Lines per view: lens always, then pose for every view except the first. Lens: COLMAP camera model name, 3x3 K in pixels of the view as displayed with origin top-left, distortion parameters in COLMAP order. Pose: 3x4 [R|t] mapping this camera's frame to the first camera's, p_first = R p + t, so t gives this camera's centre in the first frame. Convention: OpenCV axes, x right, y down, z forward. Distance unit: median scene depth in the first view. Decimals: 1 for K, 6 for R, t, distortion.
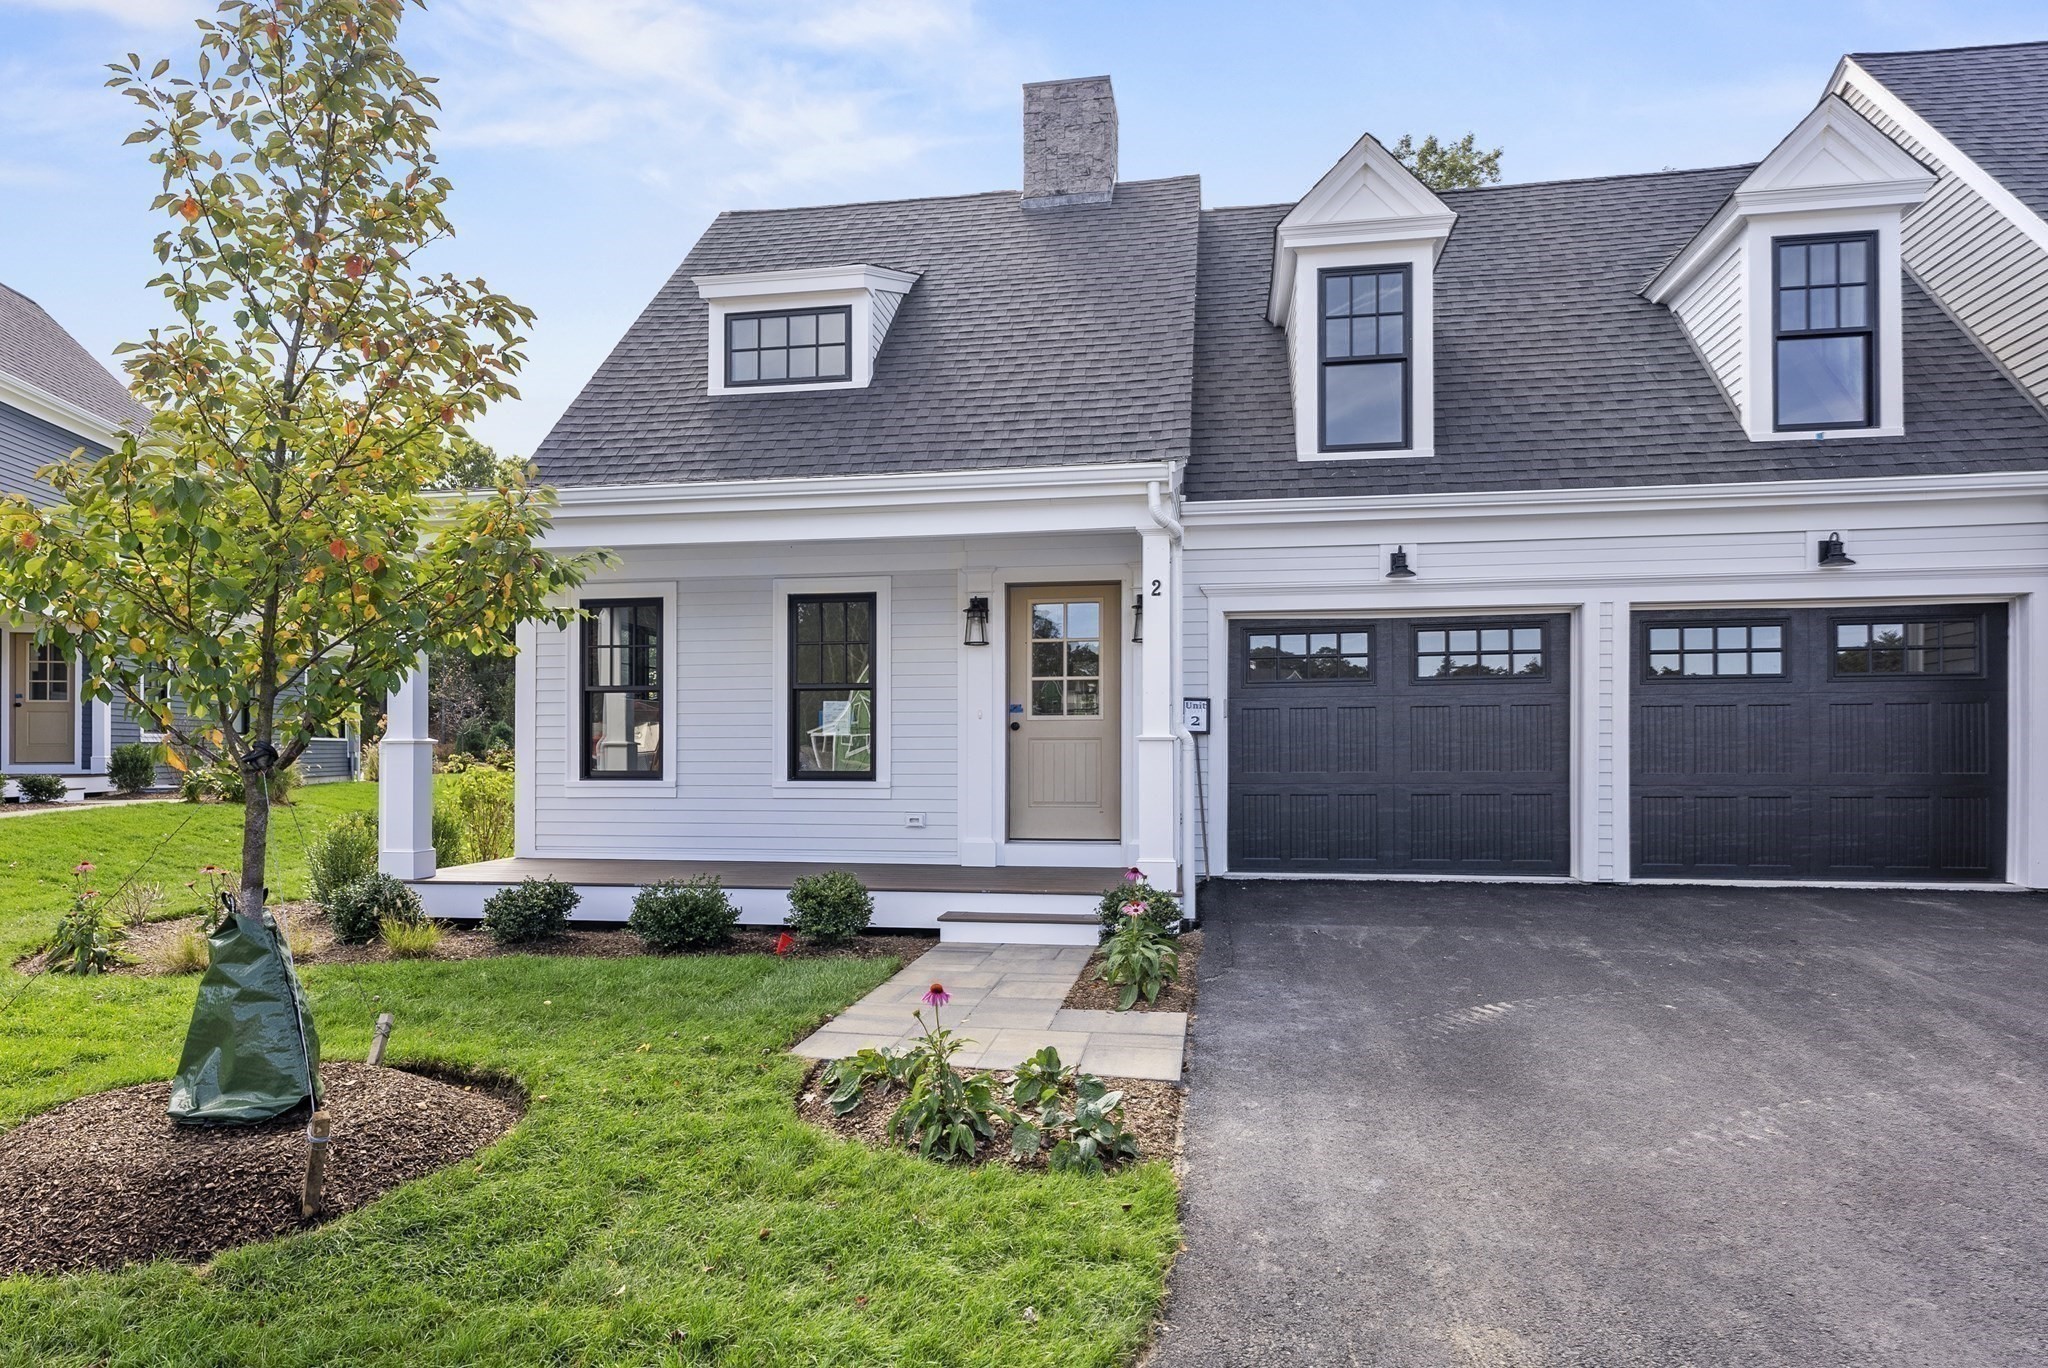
lens RADIAL K [[1208.9, 0, 1053.9], [0, 1208.9, 739.9], [0, 0, 1]] dist [-0.003519, -0.001808]
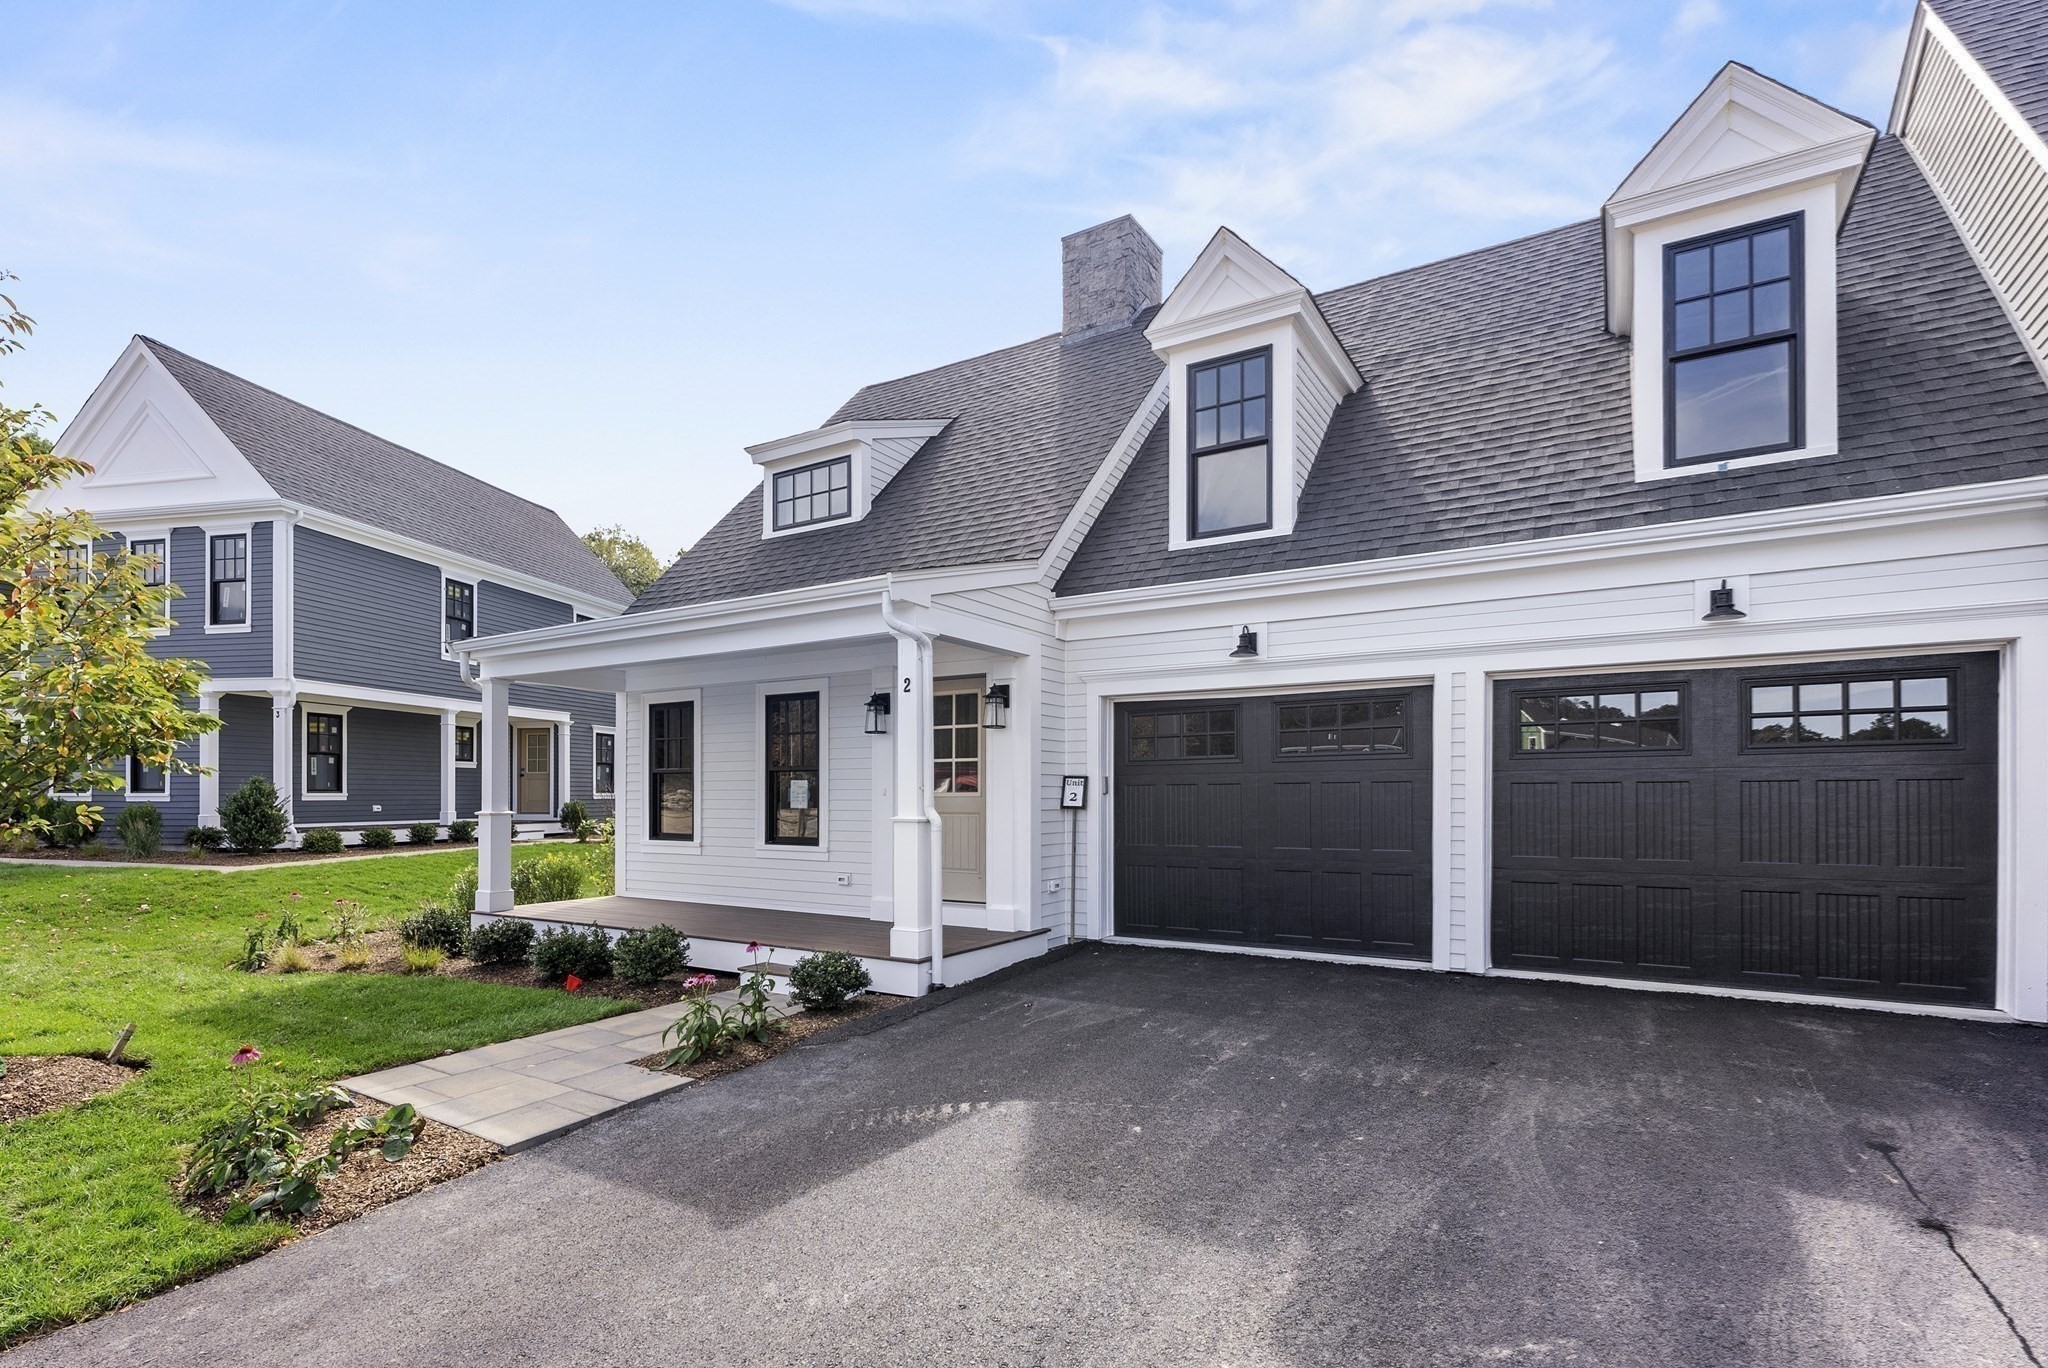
lens RADIAL K [[989.5, 0, 963.5], [0, 989.5, 788.7], [0, 0, 1]] dist [-0.002934, -0.000114]
pose [[0.922342, -0.002312, -0.386367, 0.378838], [0.002111, 0.999997, -0.000944, -0.022789], [0.386368, 0.000055, 0.922345, 0.136821]]
